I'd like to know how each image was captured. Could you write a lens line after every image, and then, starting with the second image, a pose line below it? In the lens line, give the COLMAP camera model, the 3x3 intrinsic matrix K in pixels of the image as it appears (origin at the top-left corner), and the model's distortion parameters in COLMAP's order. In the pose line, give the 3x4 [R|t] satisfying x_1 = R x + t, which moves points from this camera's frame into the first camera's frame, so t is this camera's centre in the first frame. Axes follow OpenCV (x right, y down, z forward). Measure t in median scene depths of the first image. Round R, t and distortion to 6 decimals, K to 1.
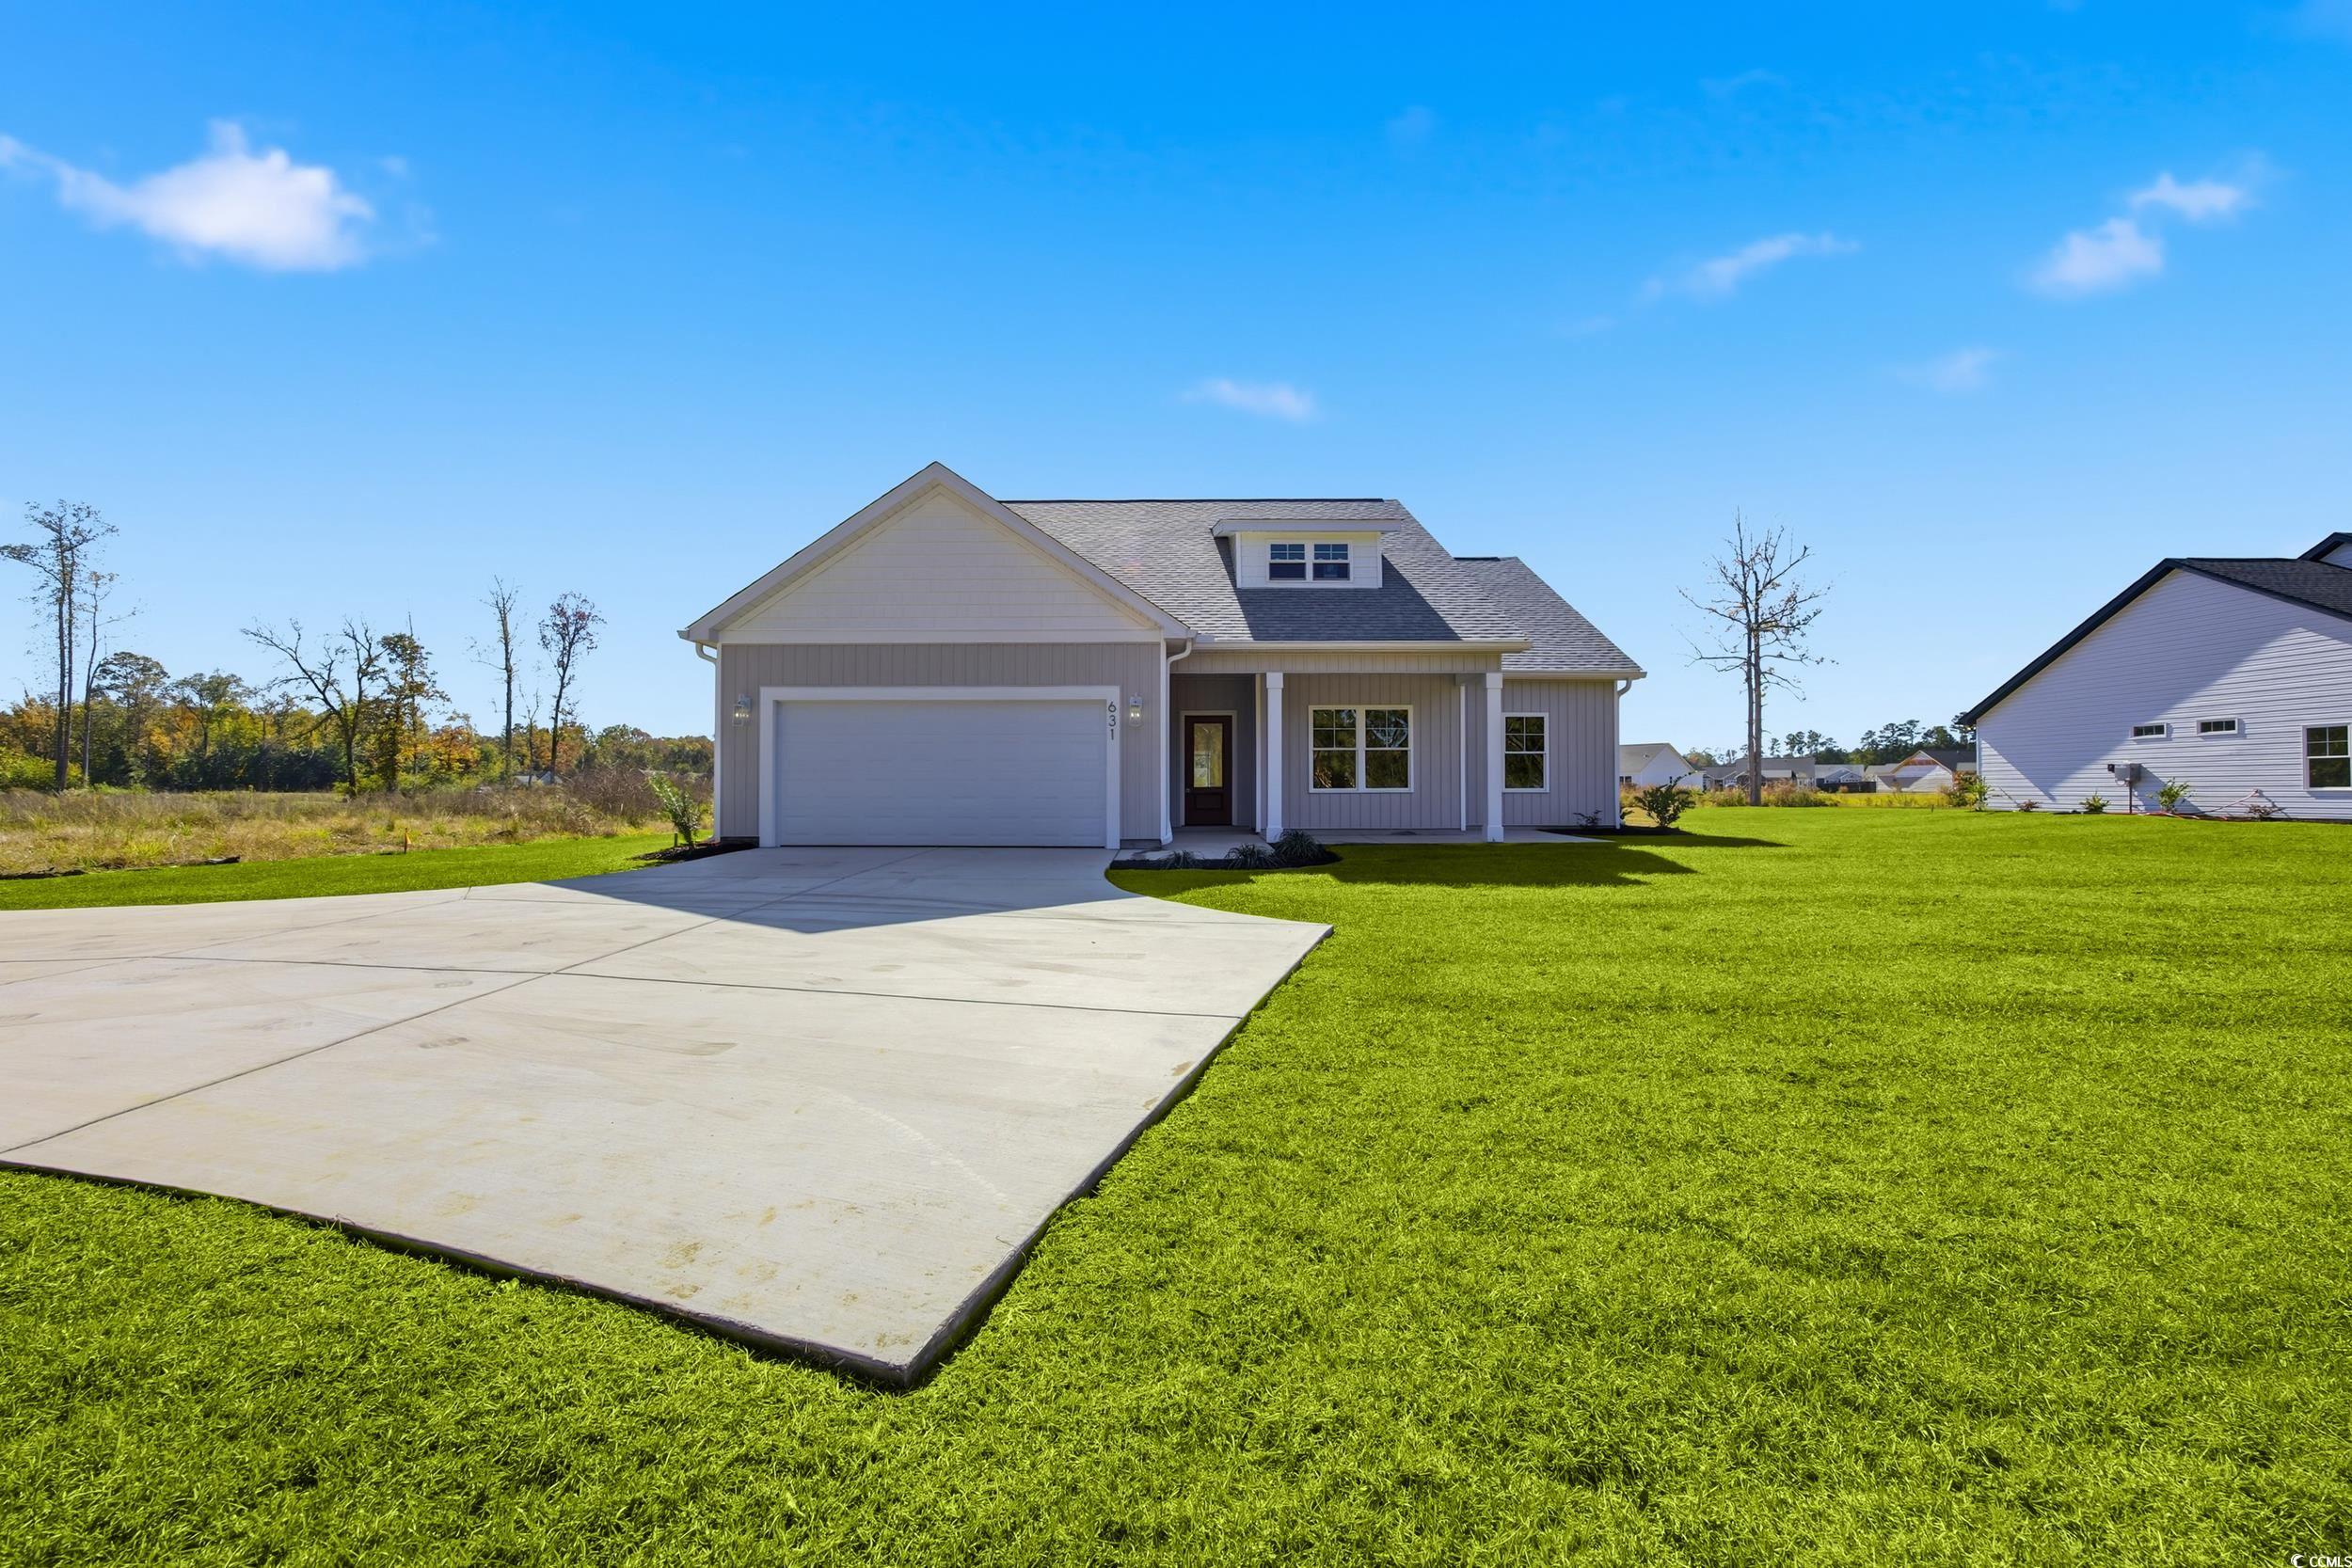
lens RADIAL K [[901.7, 0, 1163.3], [0, 901.7, 785.7], [0, 0, 1]] dist [-0.025397, 0.007960]
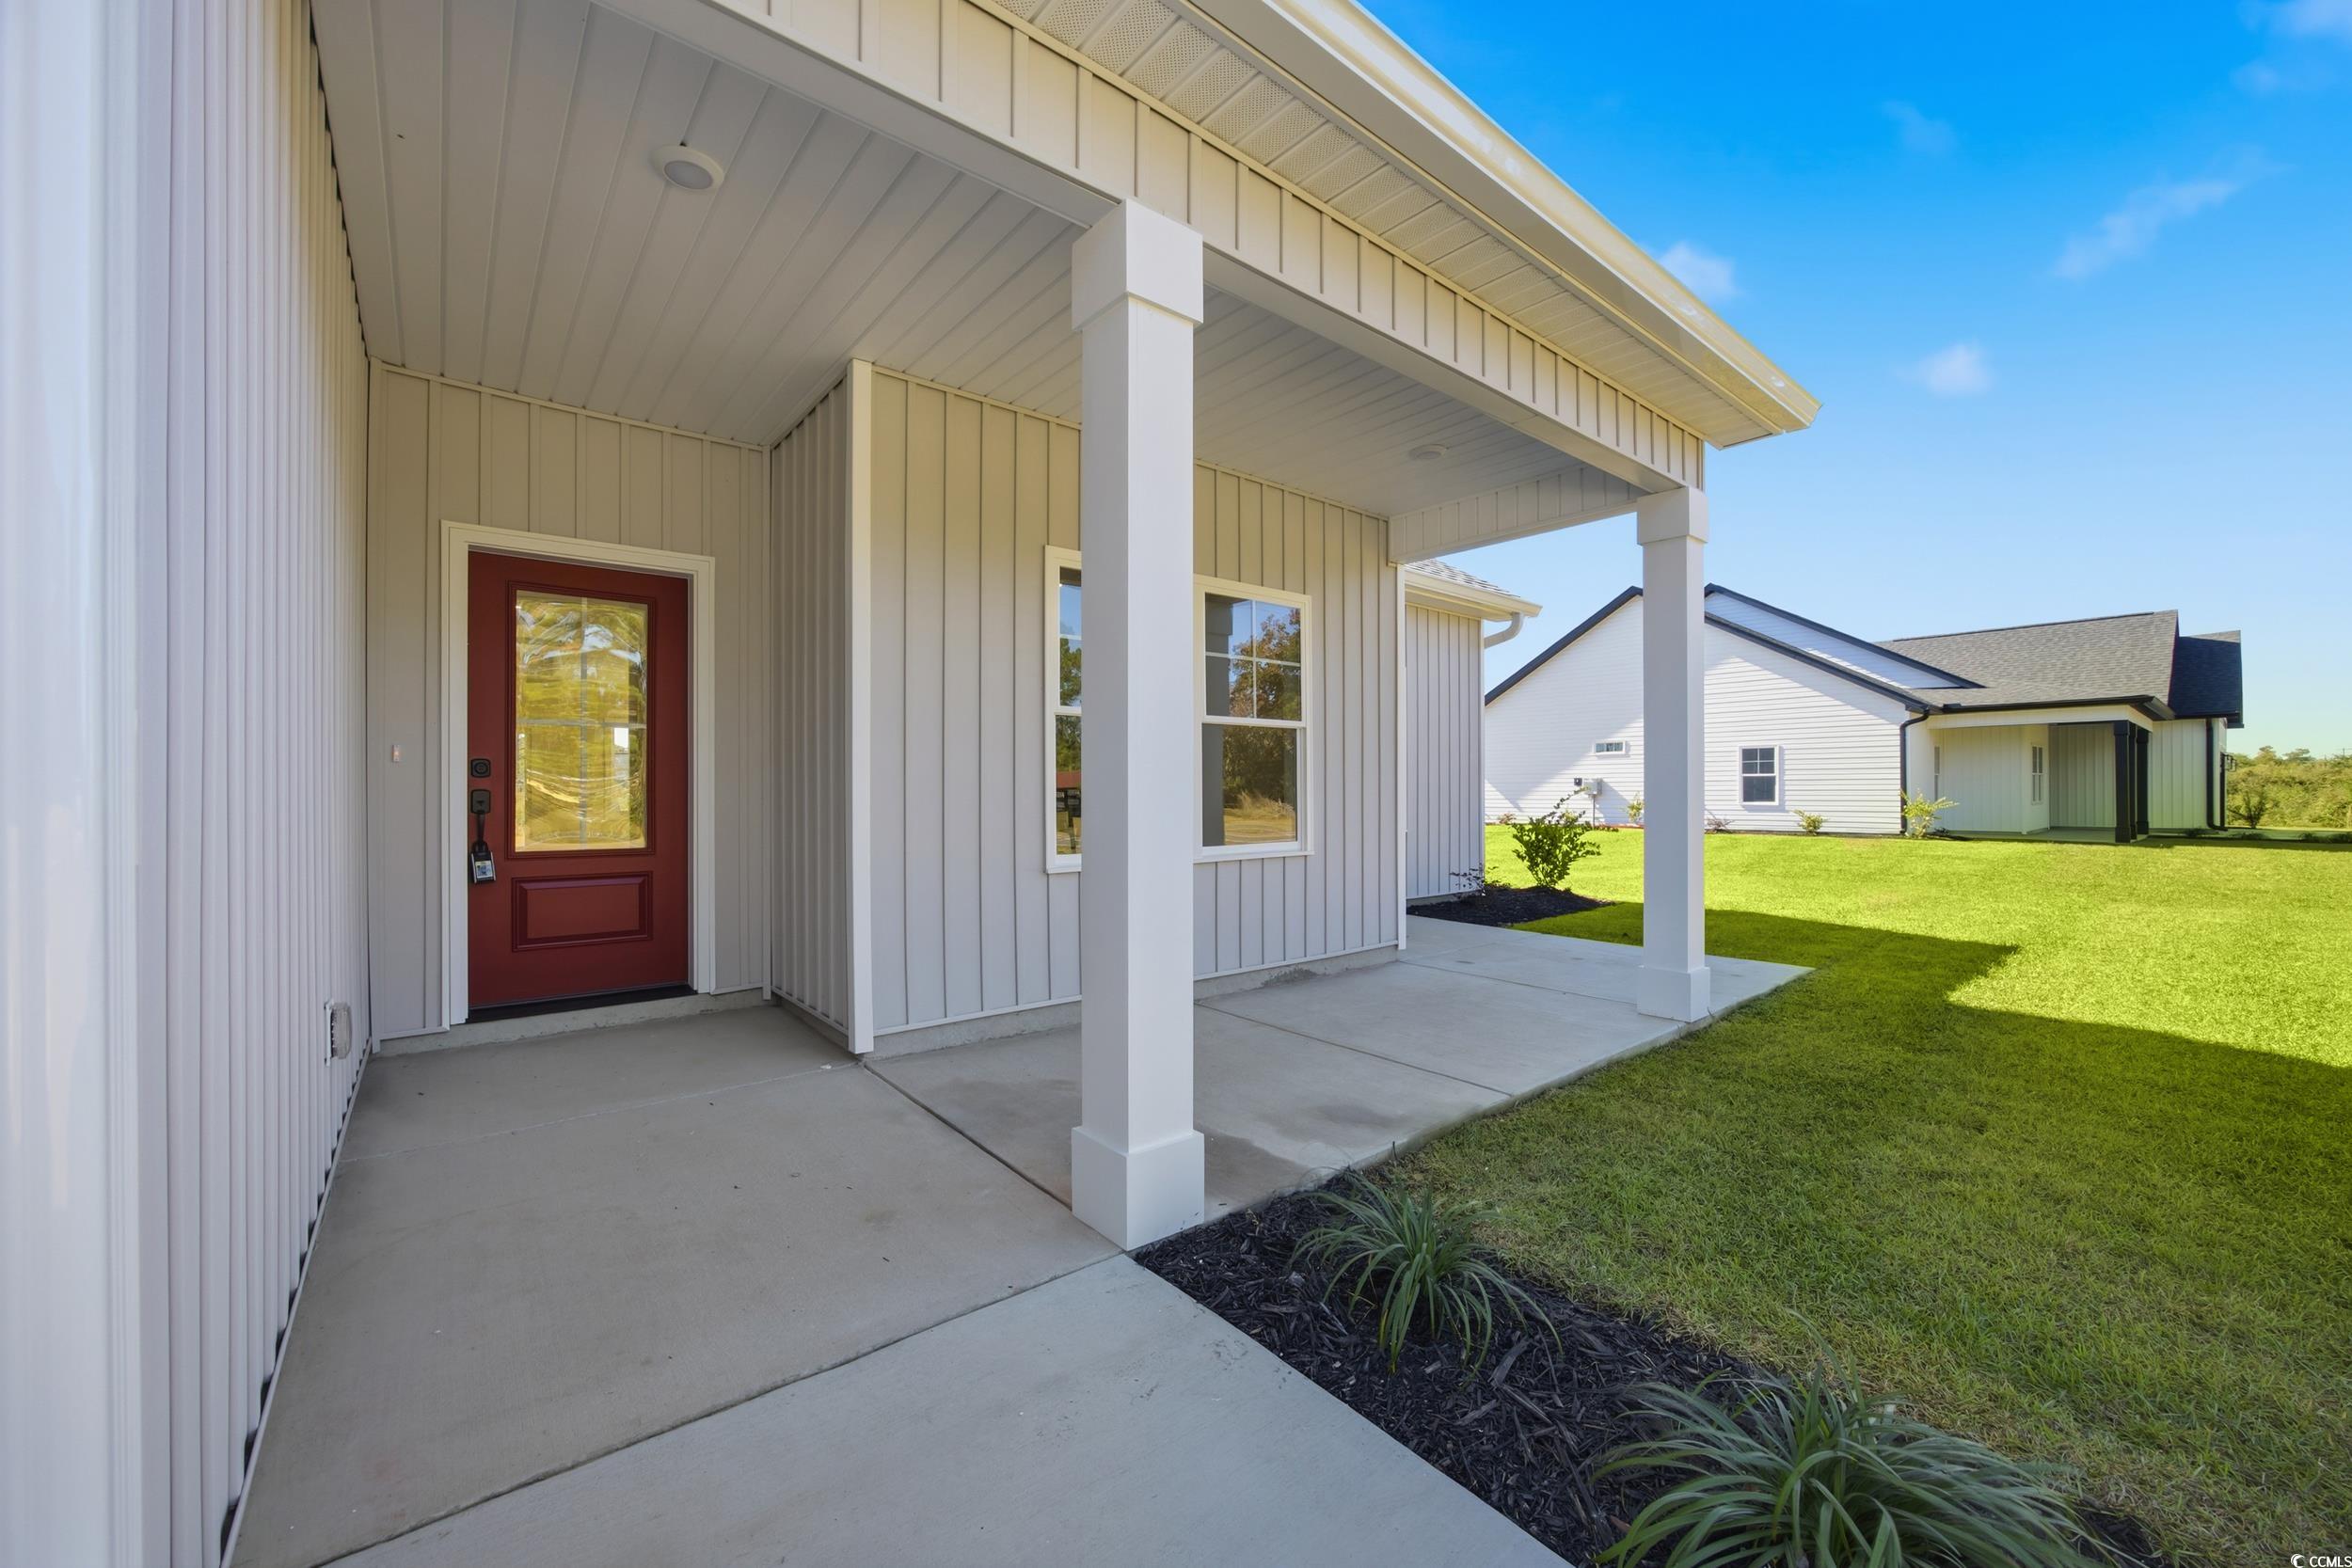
lens RADIAL K [[901.7, 0, 1163.3], [0, 901.7, 785.7], [0, 0, 1]] dist [-0.025397, 0.007960]
pose [[0.765093, 0.003437, 0.643911, 0.011178], [-0.002039, 0.999994, -0.002915, -0.014184], [-0.643917, 0.000918, 0.765095, 0.626936]]
